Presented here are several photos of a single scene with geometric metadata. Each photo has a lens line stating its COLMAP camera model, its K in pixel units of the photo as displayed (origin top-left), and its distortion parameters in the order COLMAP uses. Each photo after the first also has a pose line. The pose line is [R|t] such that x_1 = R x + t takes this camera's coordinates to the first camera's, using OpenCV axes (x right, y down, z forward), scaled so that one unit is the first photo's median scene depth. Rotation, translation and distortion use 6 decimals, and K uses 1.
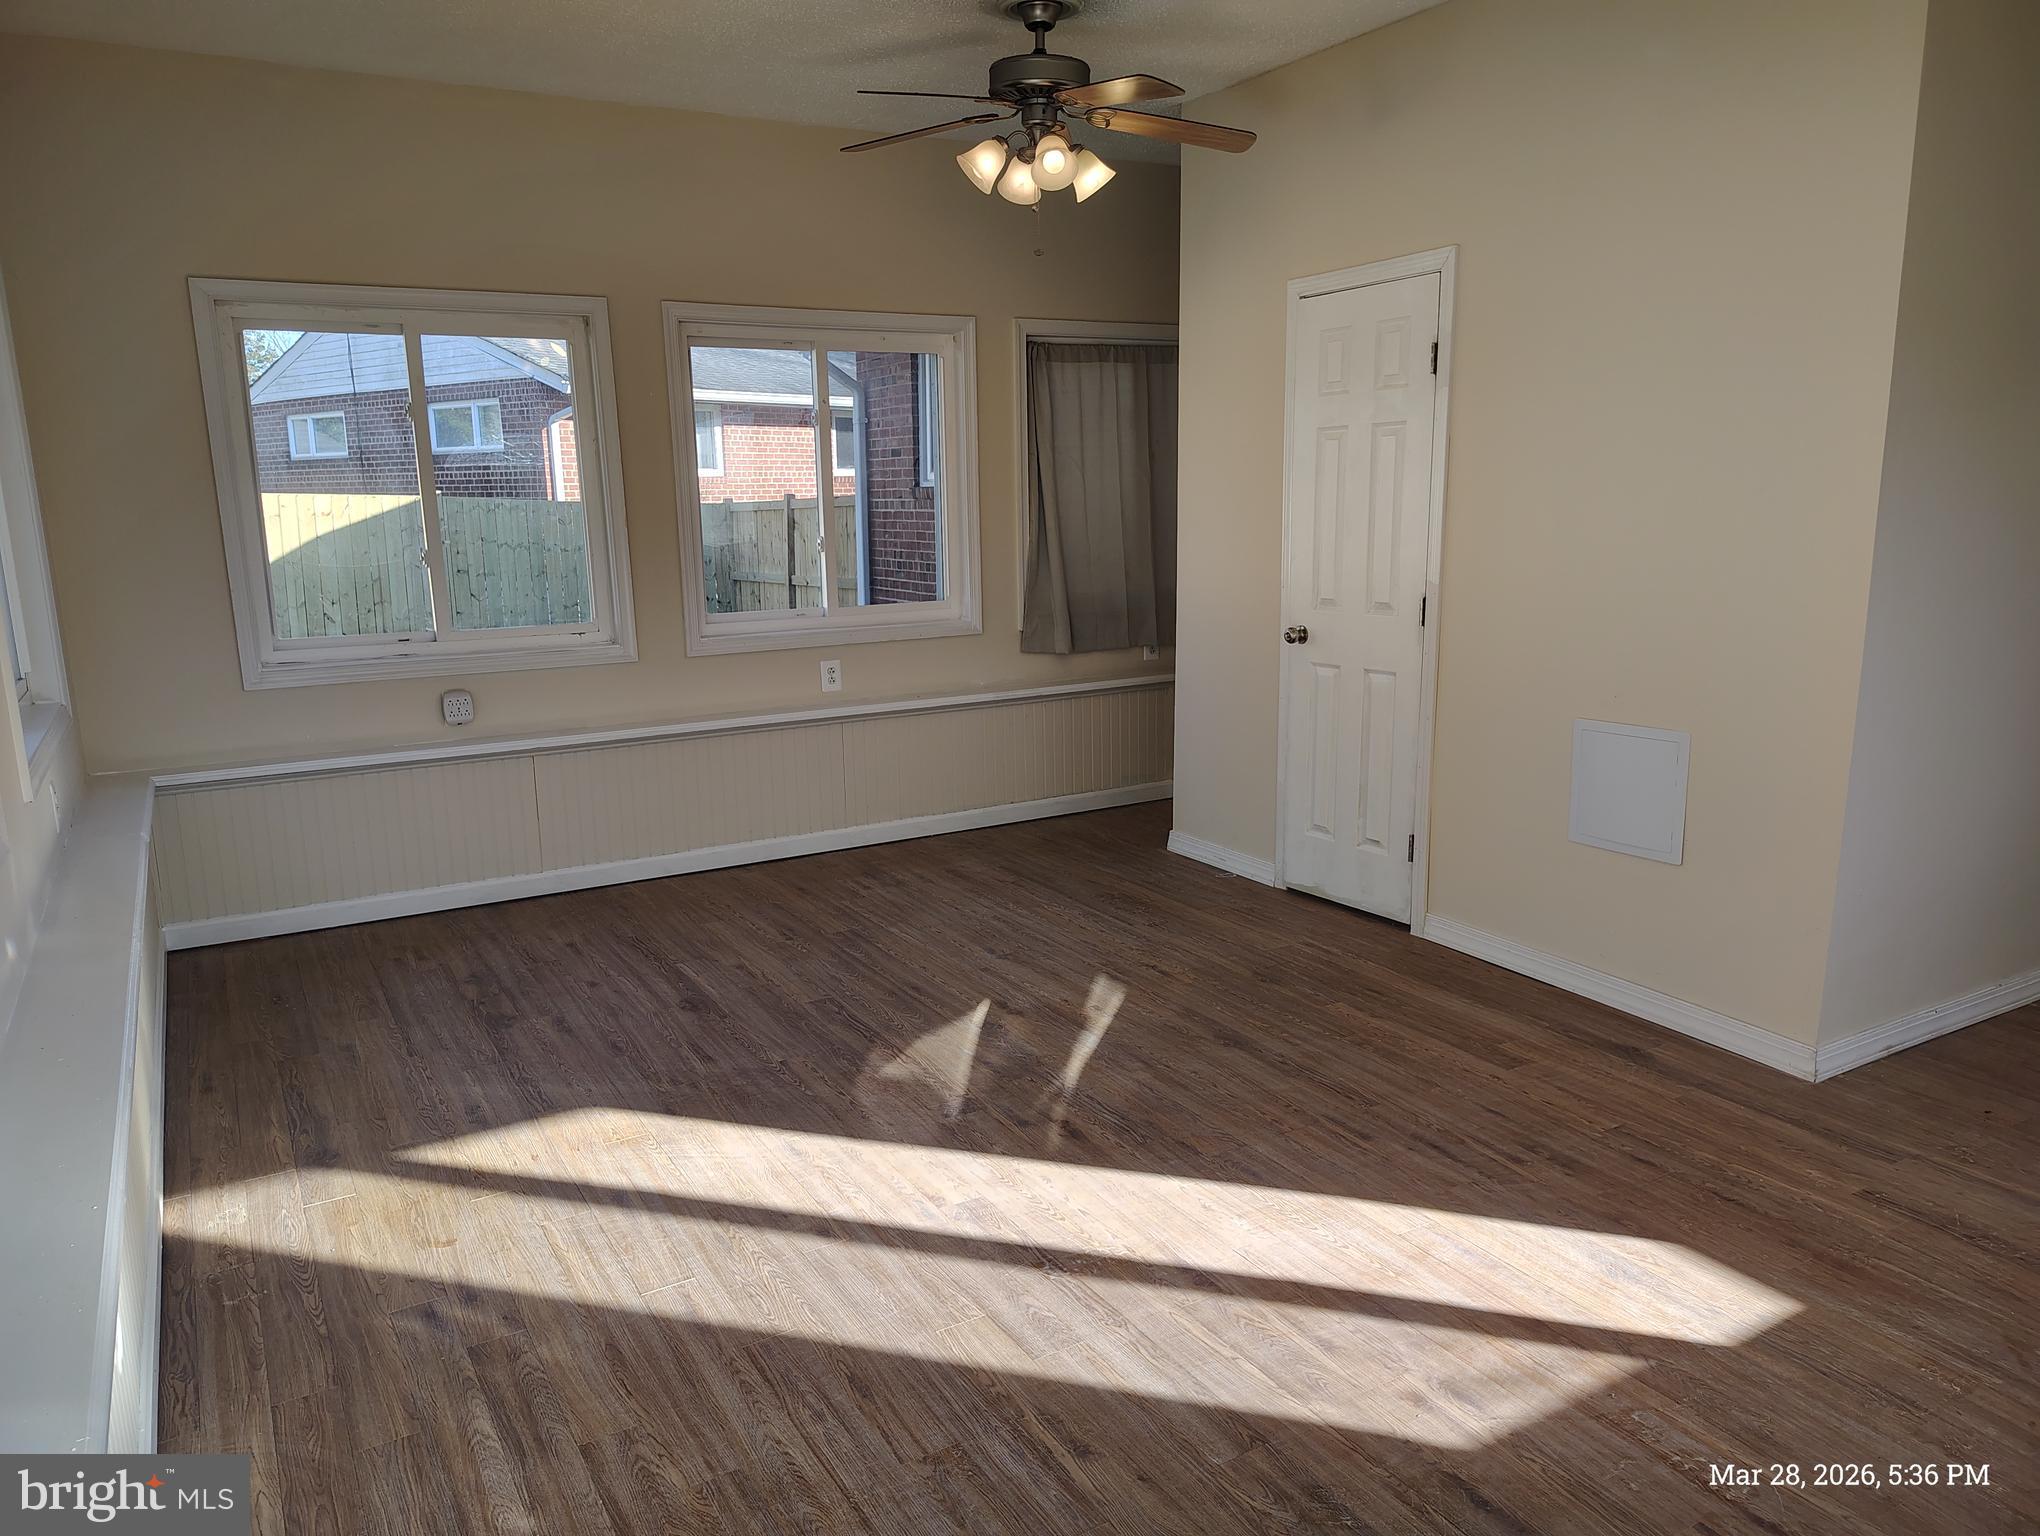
lens RADIAL K [[1401.0, 0, 1021.4], [0, 1401.0, 776.9], [0, 0, 1]] dist [0.045647, -0.057228]
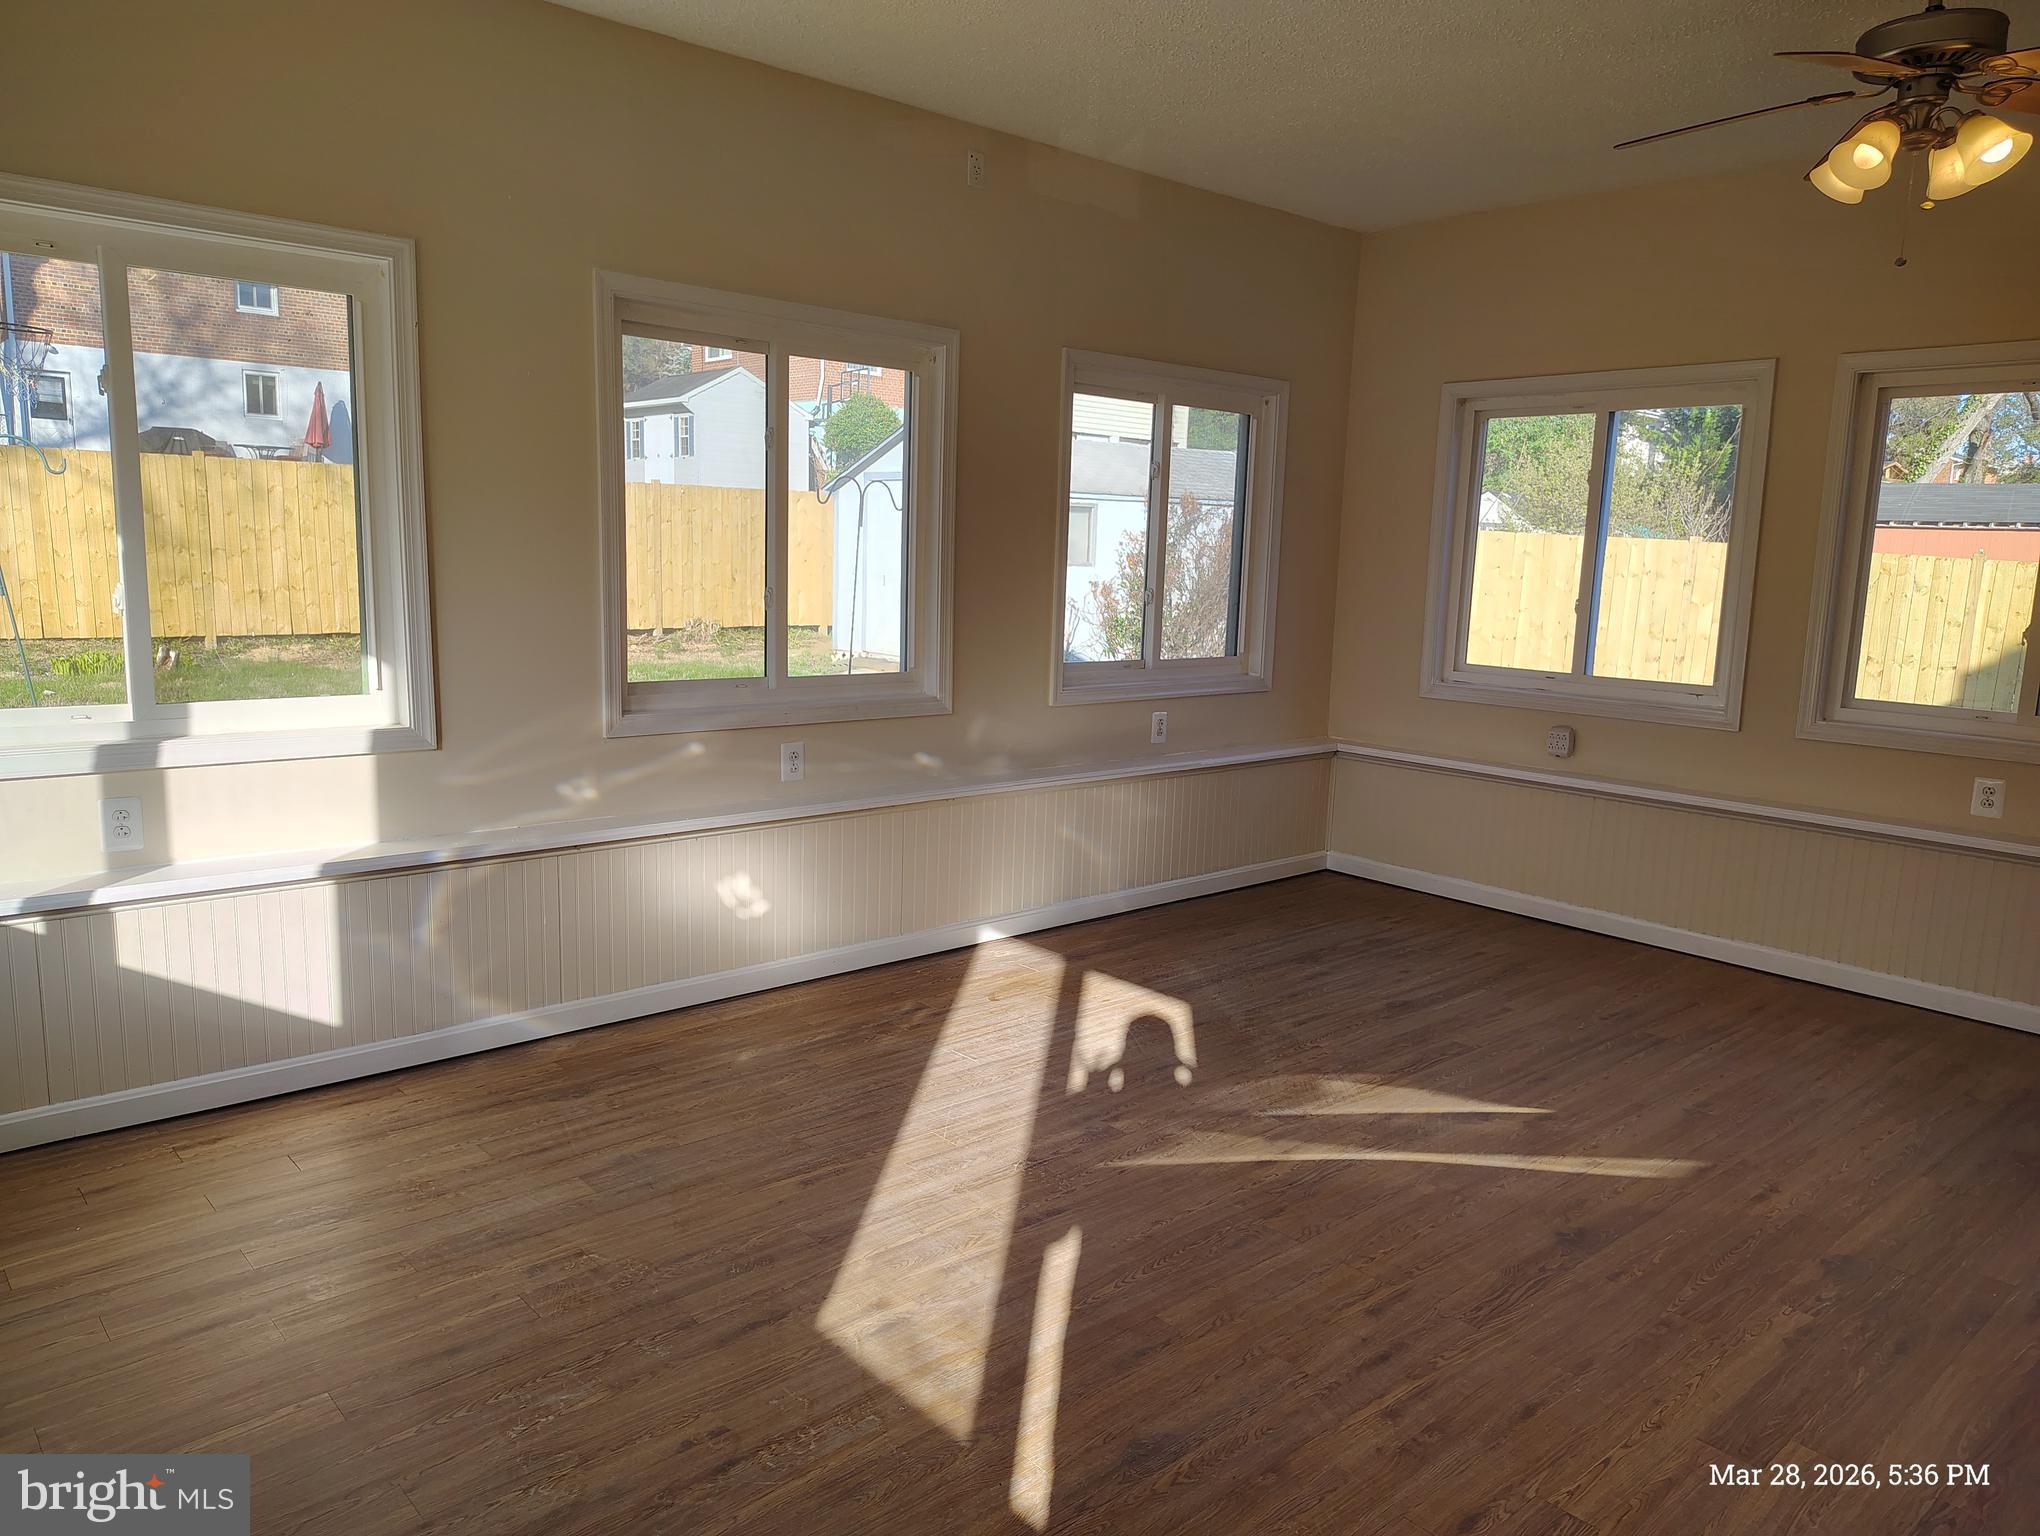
lens RADIAL K [[1401.0, 0, 1014.3], [0, 1401.0, 789.8], [0, 0, 1]] dist [0.045647, -0.057228]
pose [[0.193847, 0.191062, -0.962247, 0.858686], [-0.230875, 0.962187, 0.144540, -0.106289], [0.953478, 0.194140, 0.230629, 0.481748]]
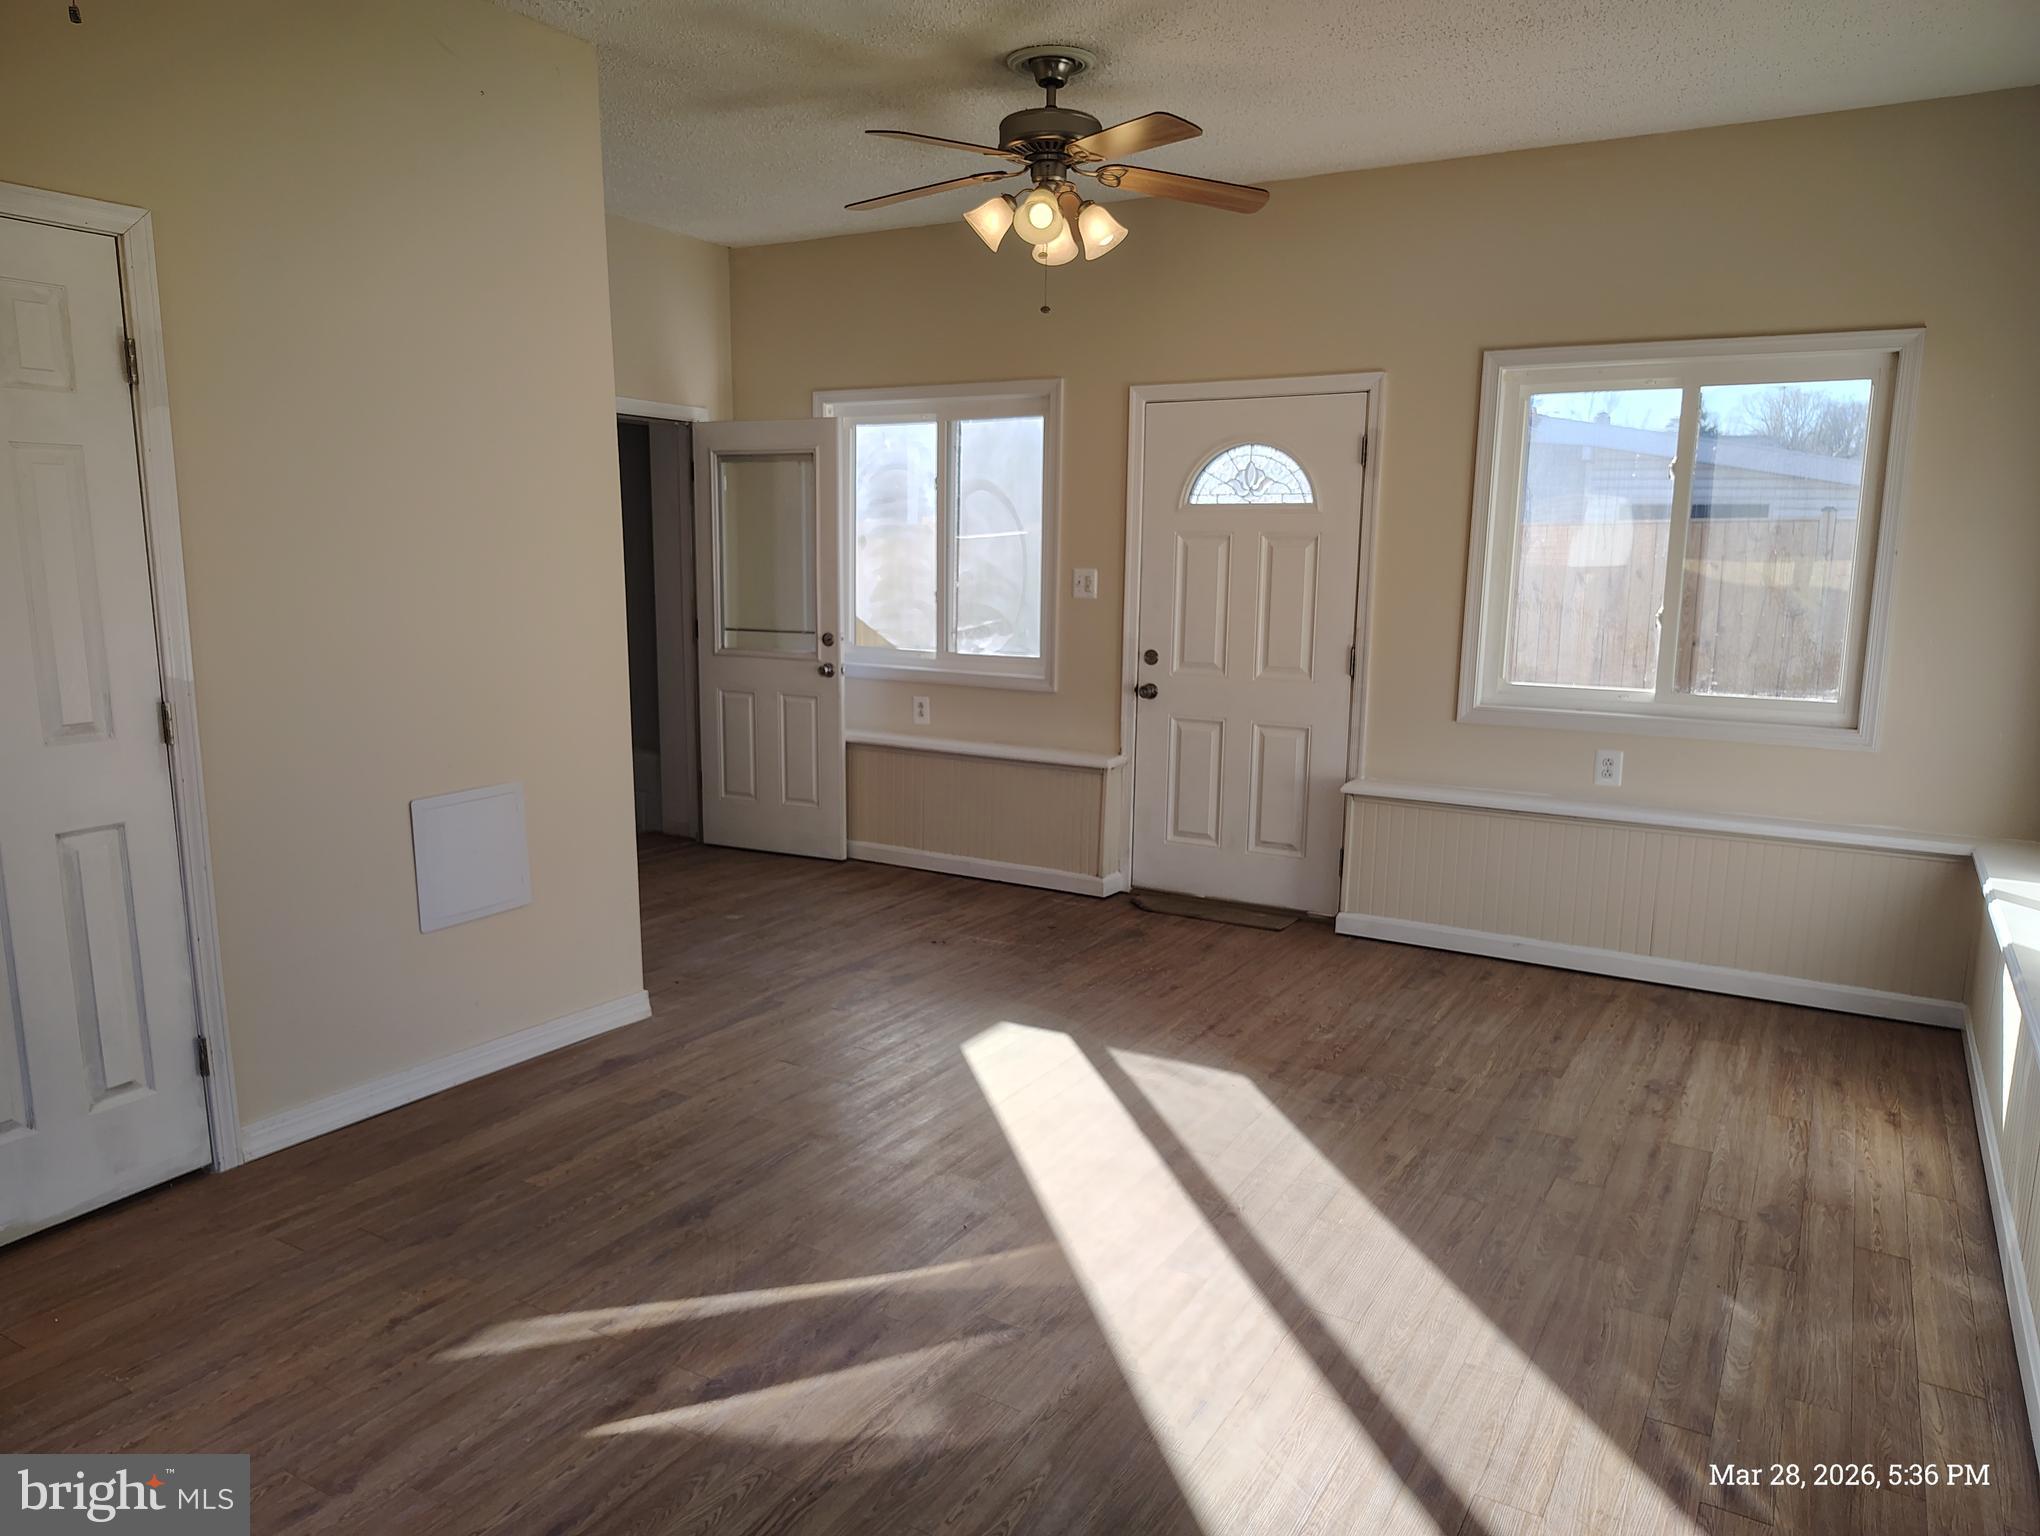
lens RADIAL K [[1401.0, 0, 989.1], [0, 1401.0, 806.4], [0, 0, 1]] dist [0.045647, -0.057228]
pose [[-0.467016, -0.153453, 0.870832, -0.648988], [0.173962, 0.949636, 0.260633, -0.237616], [-0.866968, 0.273211, -0.416800, 1.186094]]
